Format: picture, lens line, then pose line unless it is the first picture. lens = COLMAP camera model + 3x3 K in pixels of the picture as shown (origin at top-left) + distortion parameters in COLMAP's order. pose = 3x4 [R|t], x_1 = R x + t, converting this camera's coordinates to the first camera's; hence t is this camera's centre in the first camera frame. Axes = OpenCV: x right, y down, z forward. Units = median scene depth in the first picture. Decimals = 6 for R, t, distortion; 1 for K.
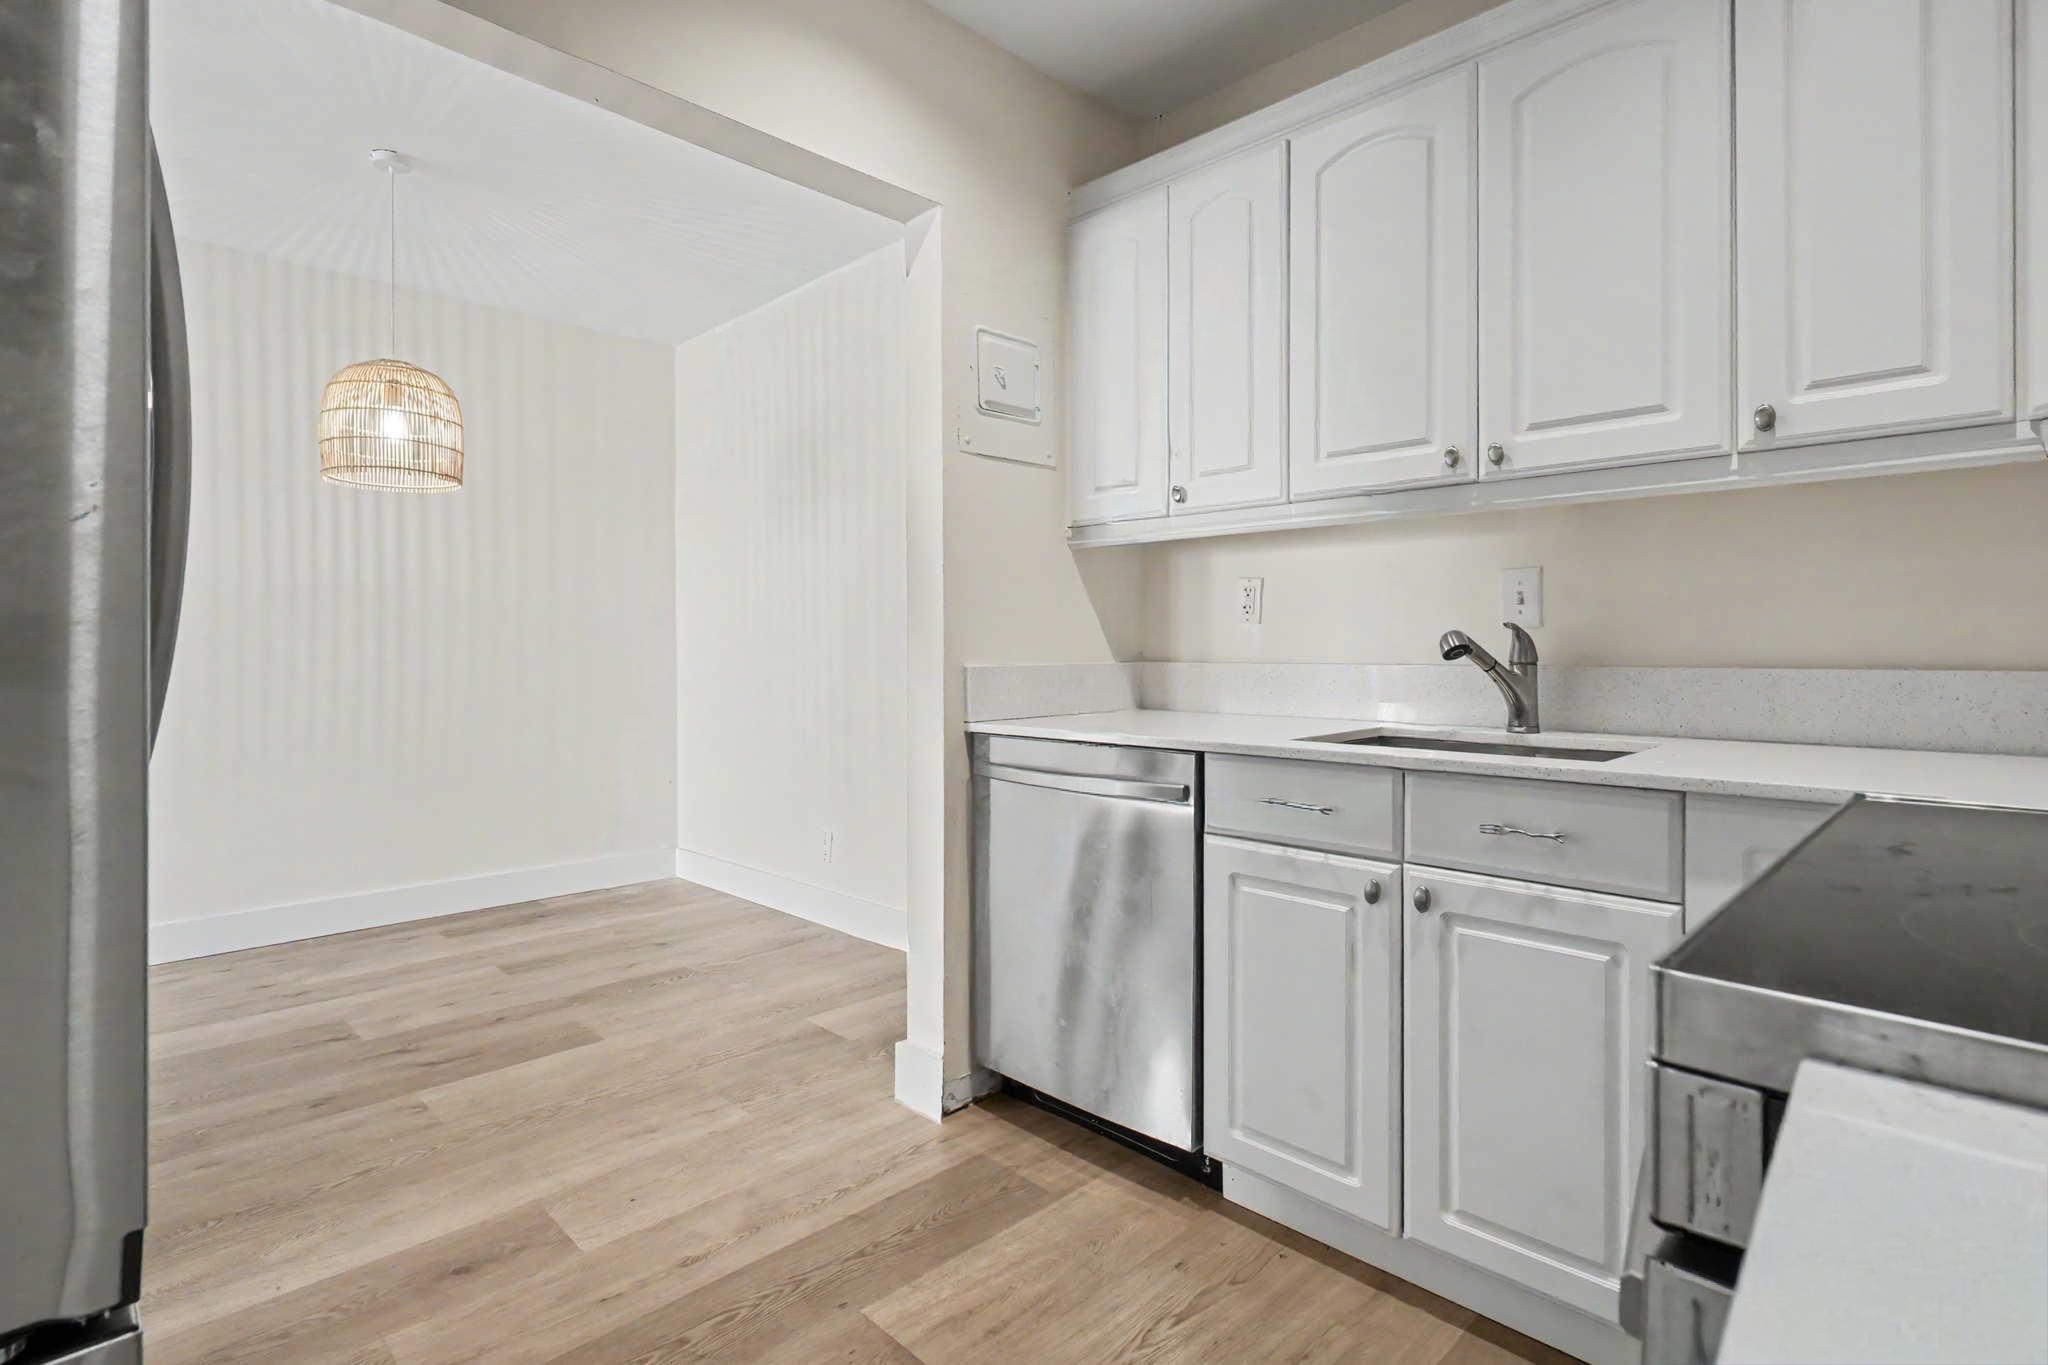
lens RADIAL K [[1000.7, 0, 1019.9], [0, 1000.7, 649.5], [0, 0, 1]] dist [-0.001989, -0.000419]
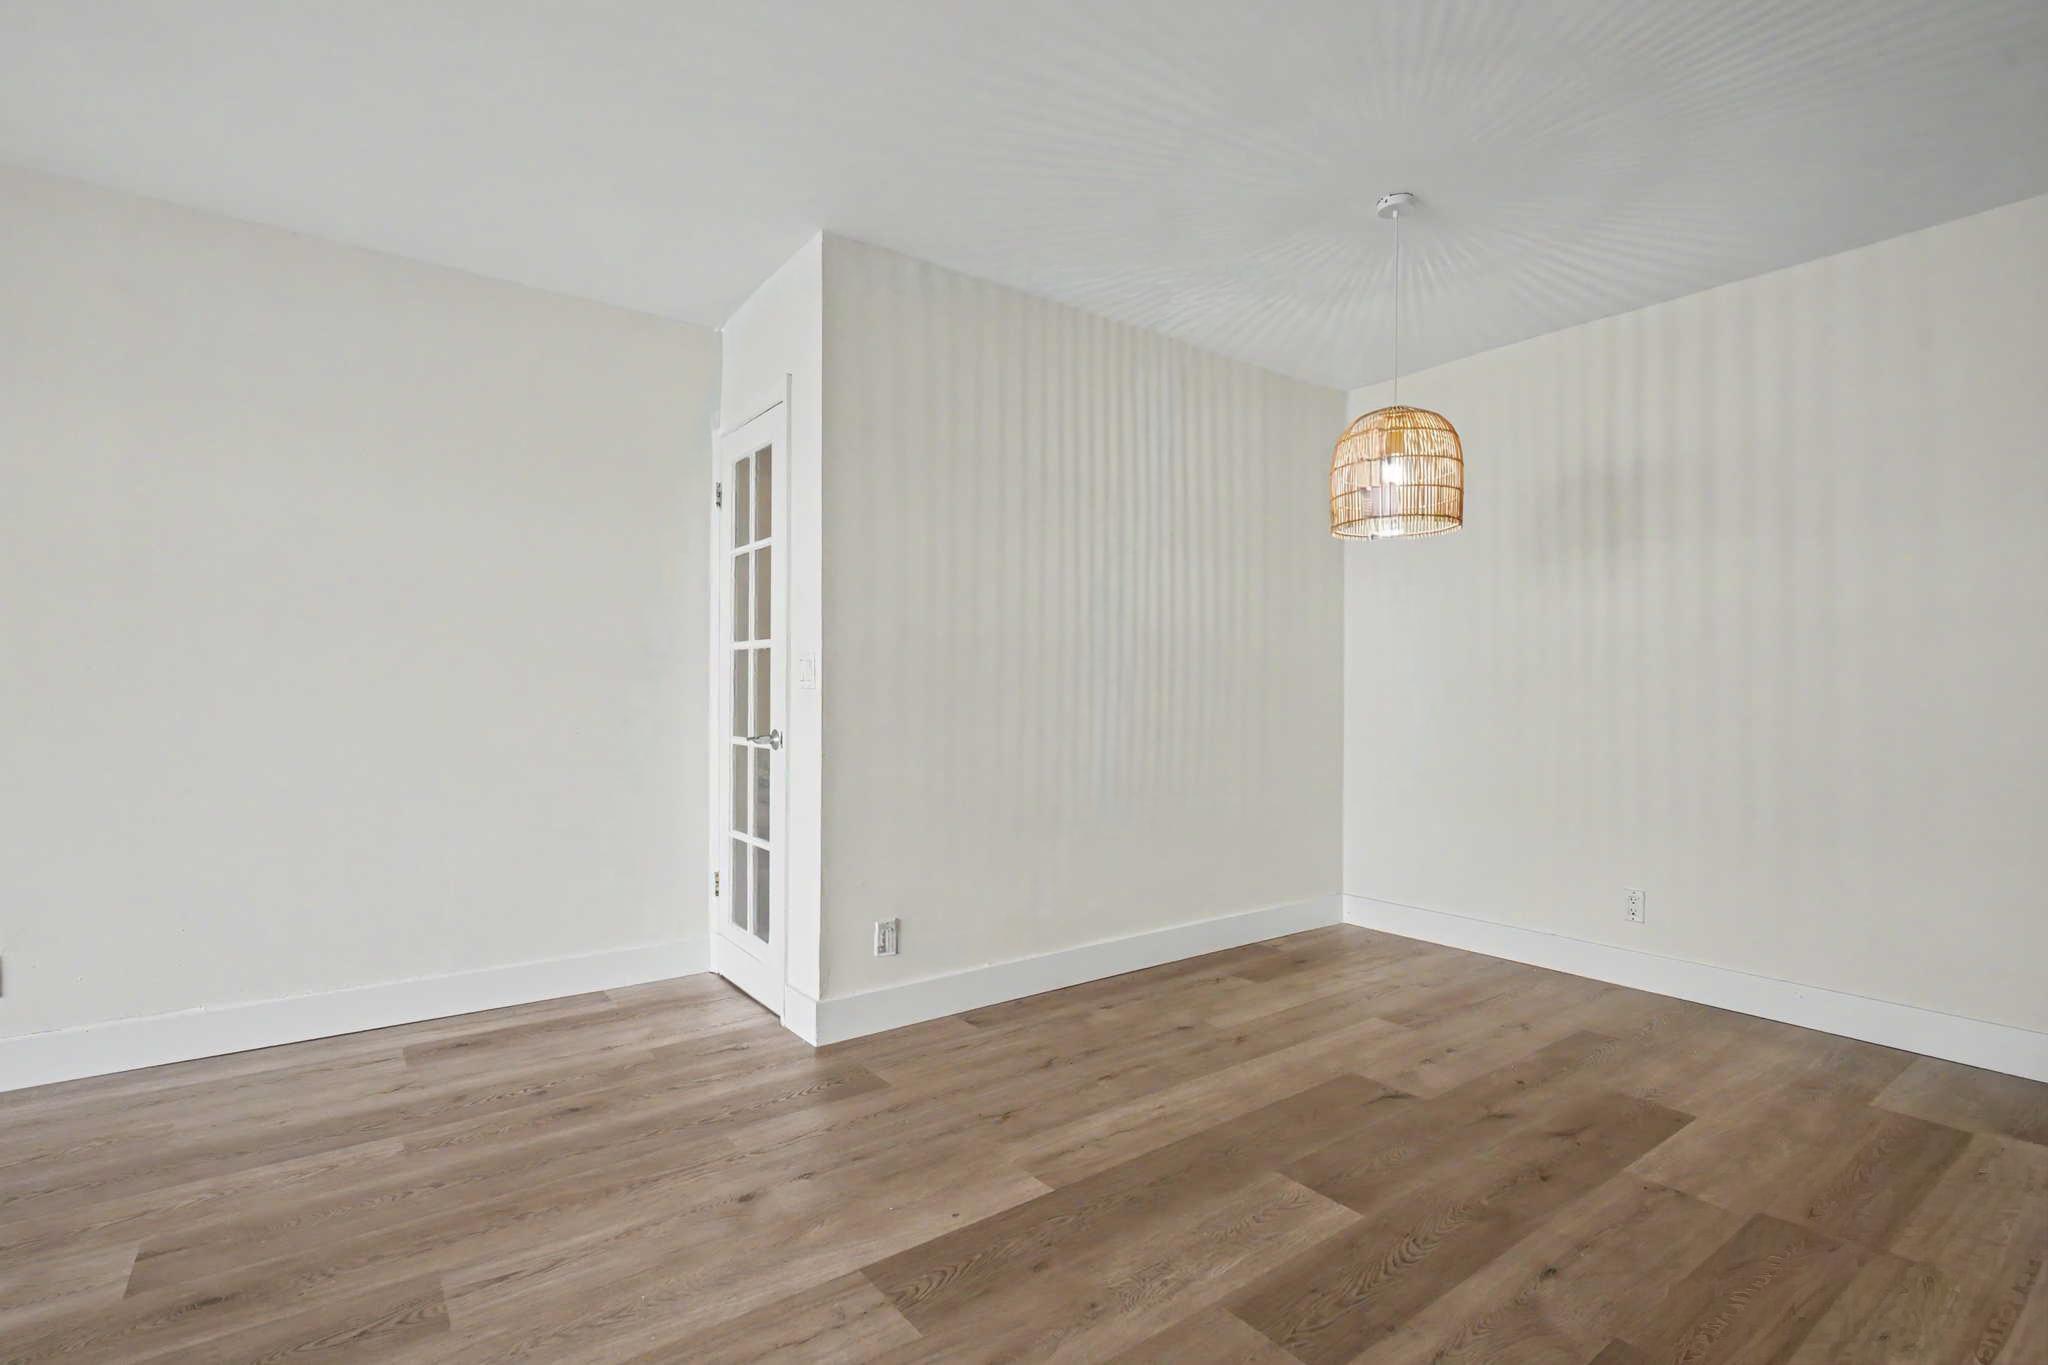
lens RADIAL K [[961.2, 0, 1020.0], [0, 961.2, 674.1], [0, 0, 1]] dist [-0.001211, -0.000211]
pose [[0.988505, 0.005866, -0.151072, -1.312343], [-0.008216, 0.999855, -0.014933, -0.008880], [0.150962, 0.016003, 0.988410, 0.012144]]
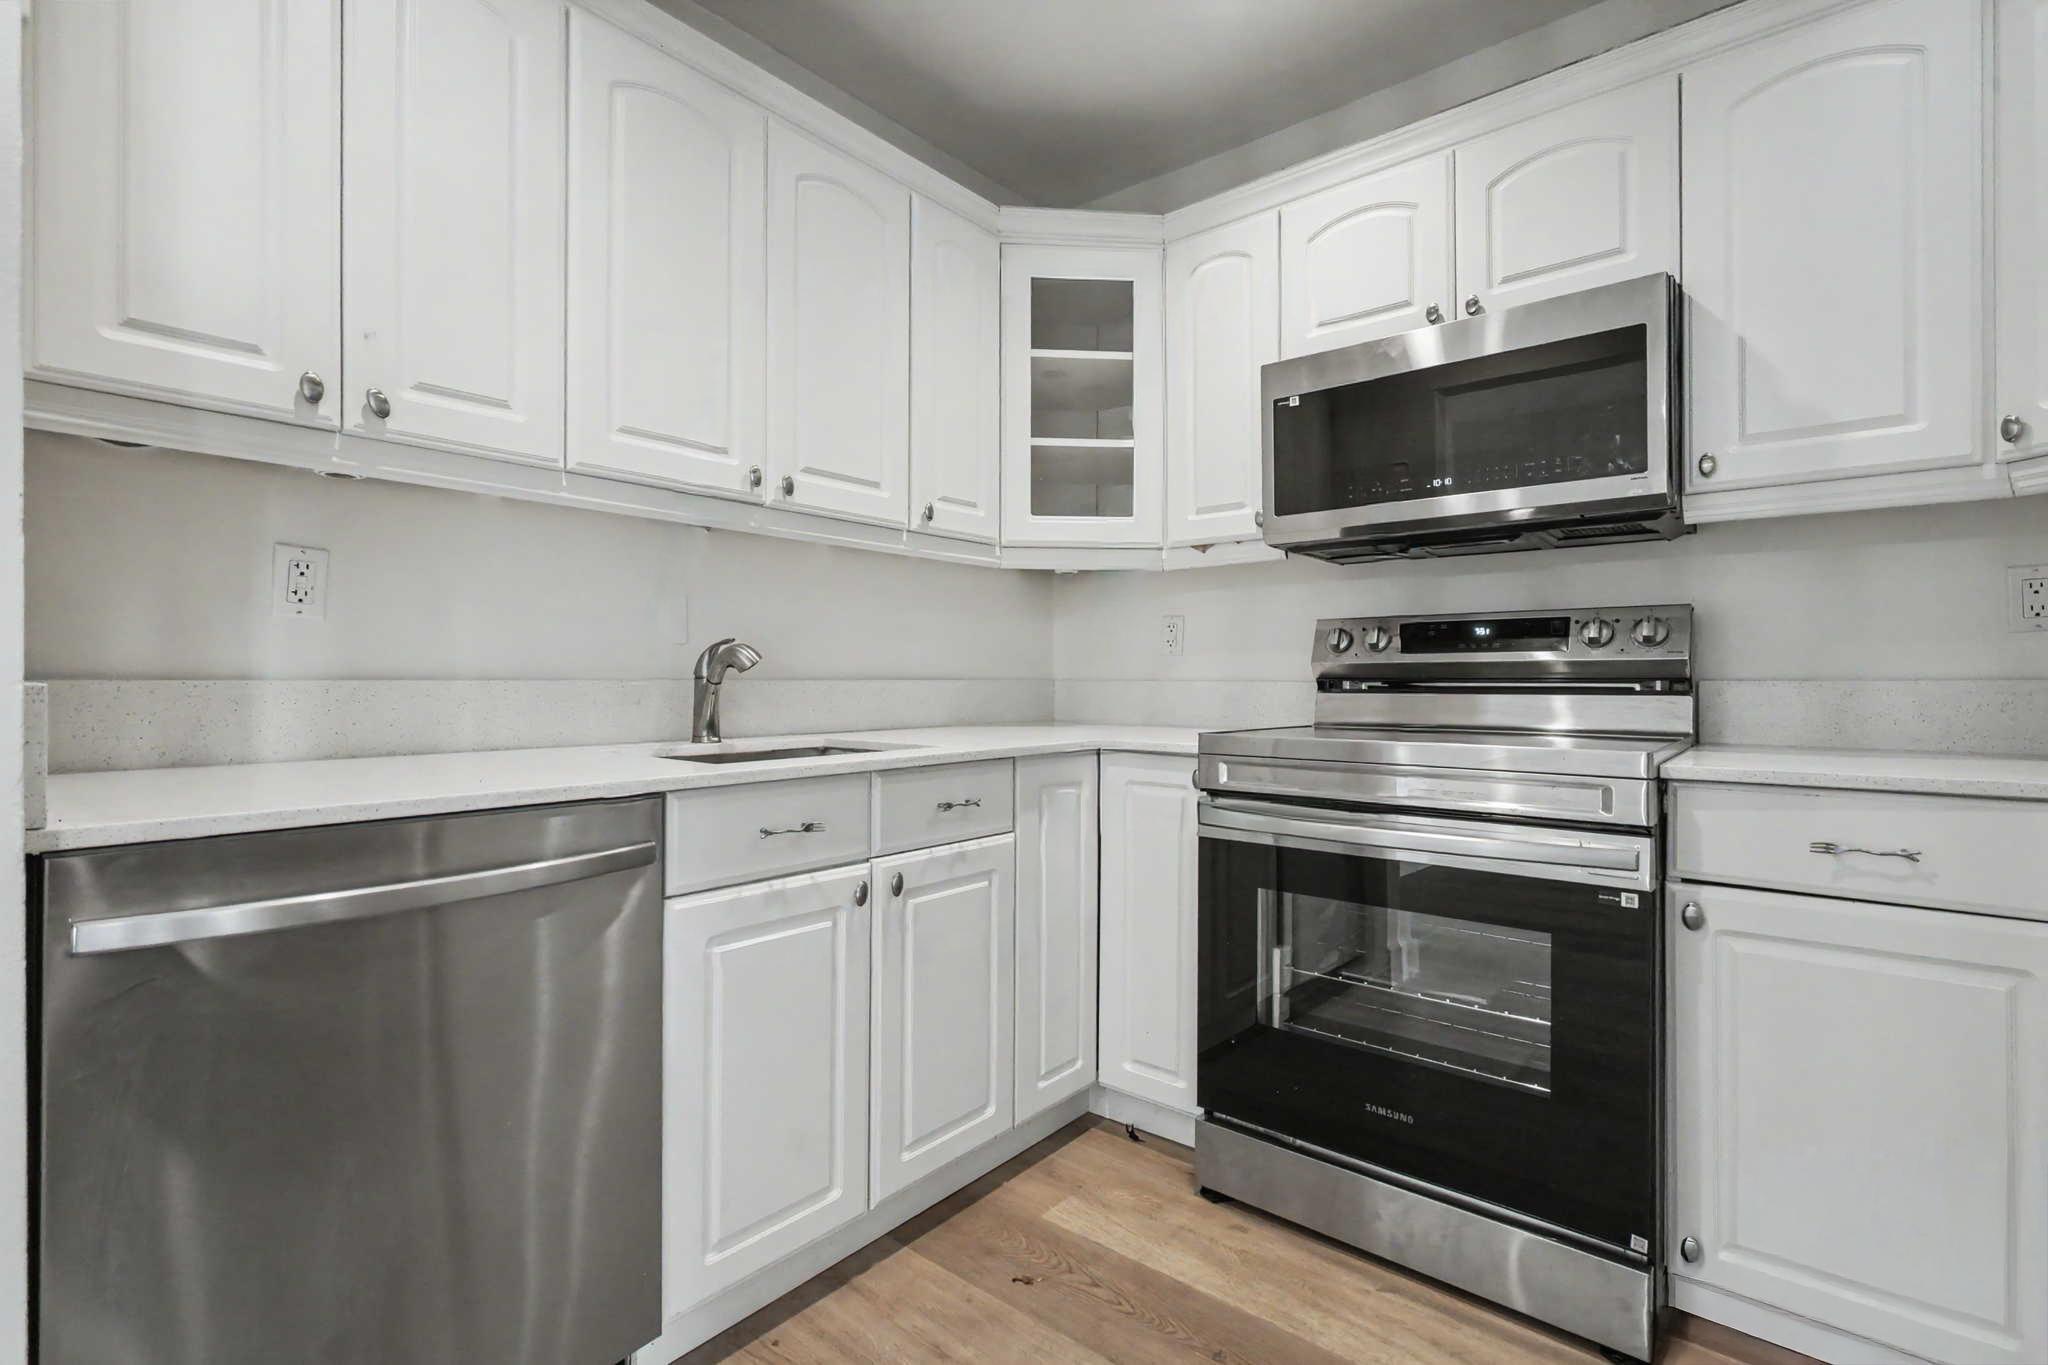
lens RADIAL K [[943.4, 0, 1015.5], [0, 943.4, 676.9], [0, 0, 1]] dist [-0.000055, -0.000002]
pose [[-0.084357, 0.005419, 0.996421, -0.554968], [0.000413, 0.999985, -0.005404, 0.019706], [-0.996435, -0.000044, -0.084358, 0.805638]]
